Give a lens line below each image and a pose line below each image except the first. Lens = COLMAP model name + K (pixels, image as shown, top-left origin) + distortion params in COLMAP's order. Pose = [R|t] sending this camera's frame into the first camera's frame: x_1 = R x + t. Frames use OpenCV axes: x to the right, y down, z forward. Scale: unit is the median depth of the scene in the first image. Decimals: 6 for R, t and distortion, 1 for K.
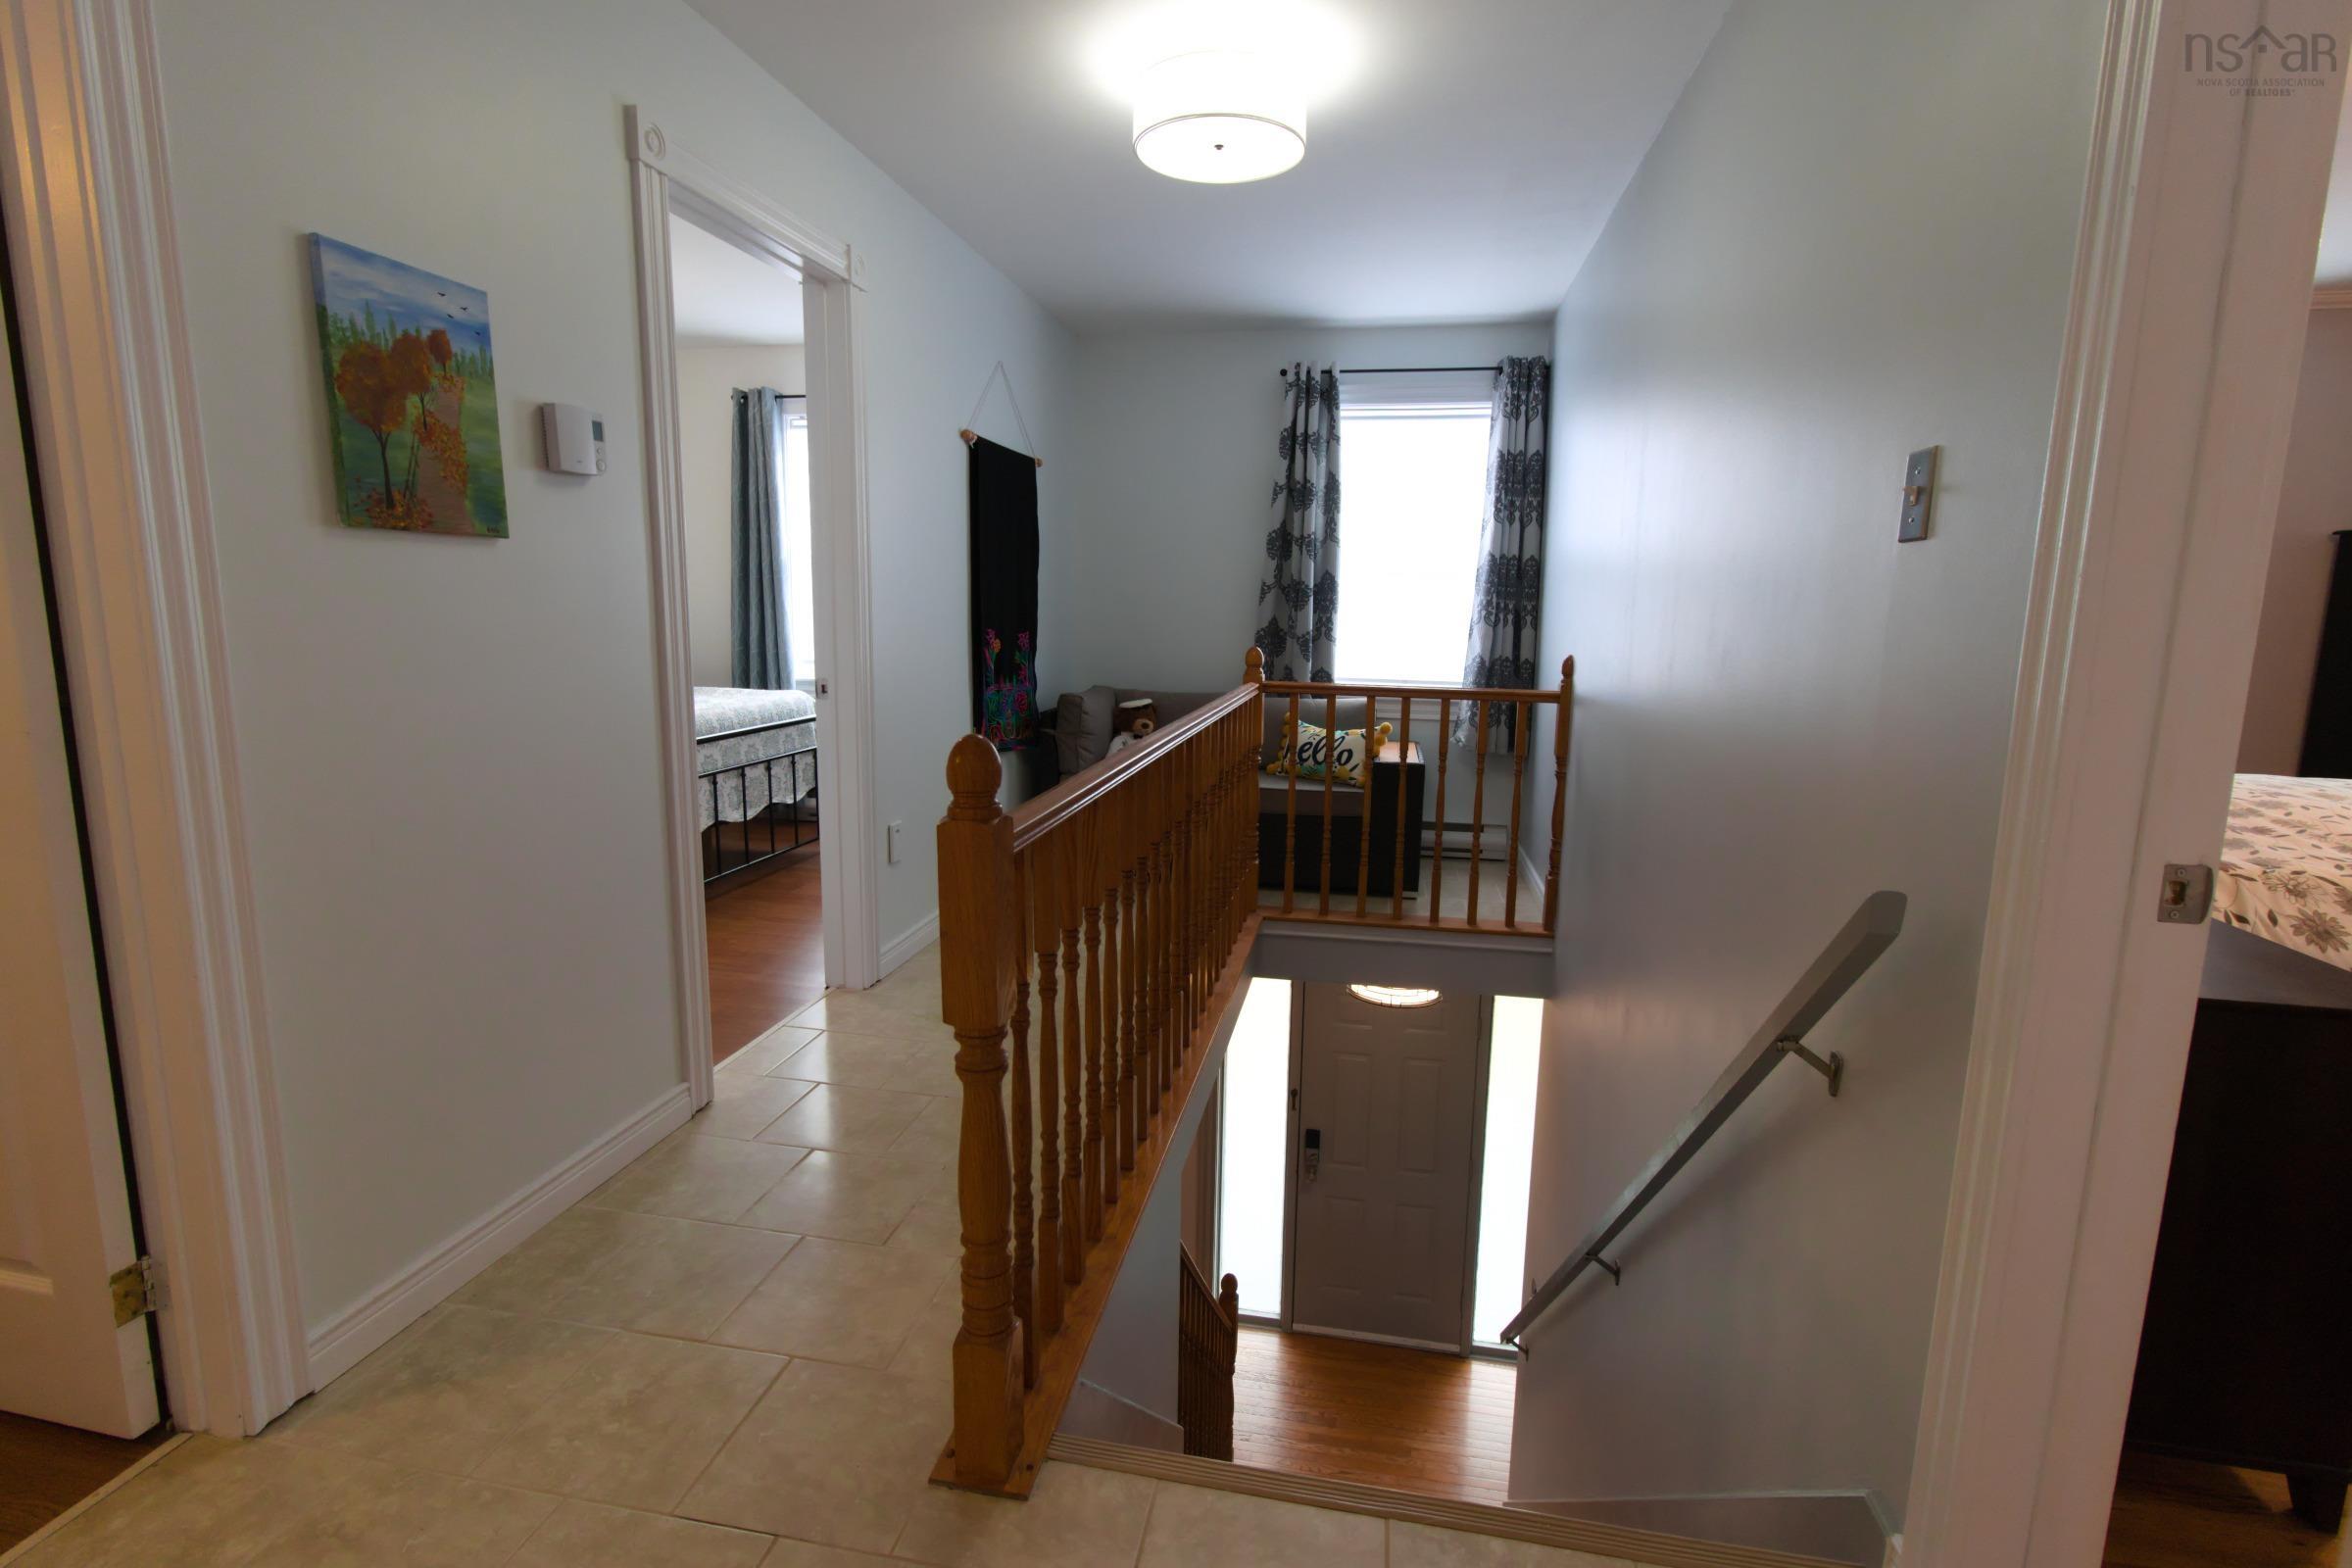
lens RADIAL K [[1091.4, 0, 1169.0], [0, 1091.4, 781.3], [0, 0, 1]] dist [-0.005121, -0.001946]
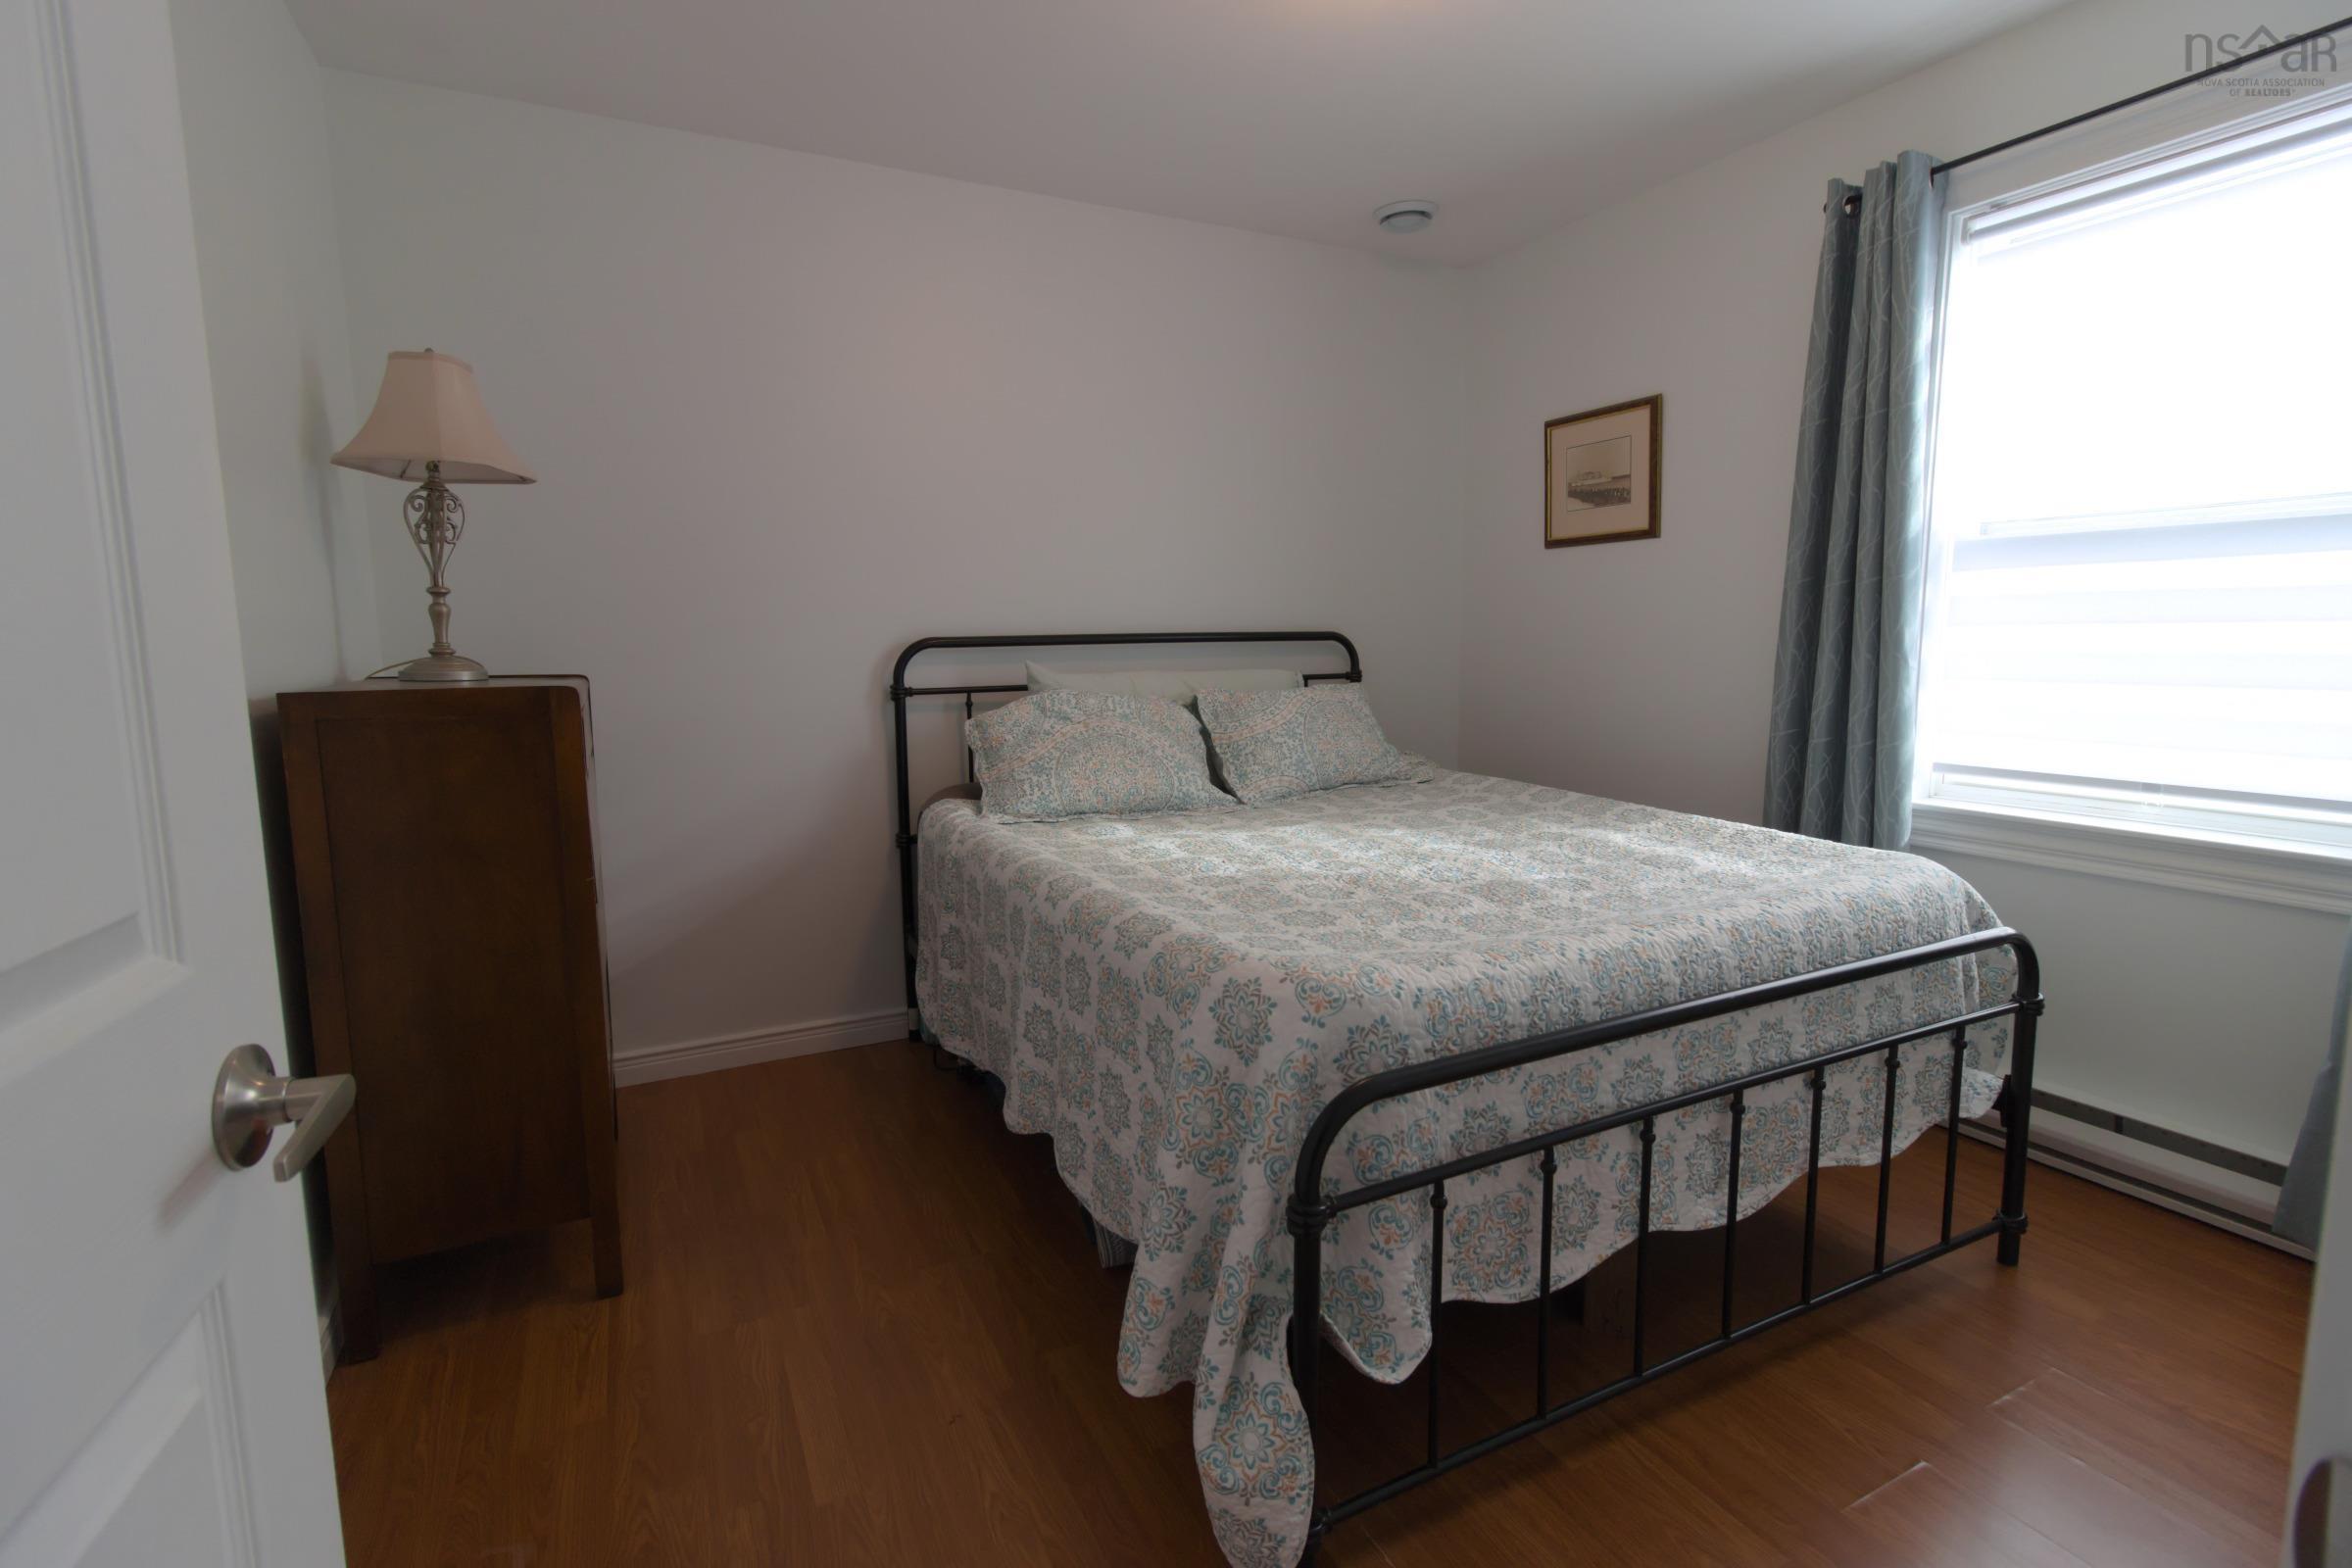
lens RADIAL K [[1091.4, 0, 1168.7], [0, 1091.4, 777.2], [0, 0, 1]] dist [-0.005121, -0.001946]
pose [[0.613146, 0.073842, -0.786511, -0.215423], [-0.103507, 0.994548, 0.012682, -0.095565], [0.783159, 0.073633, 0.617446, 0.582216]]
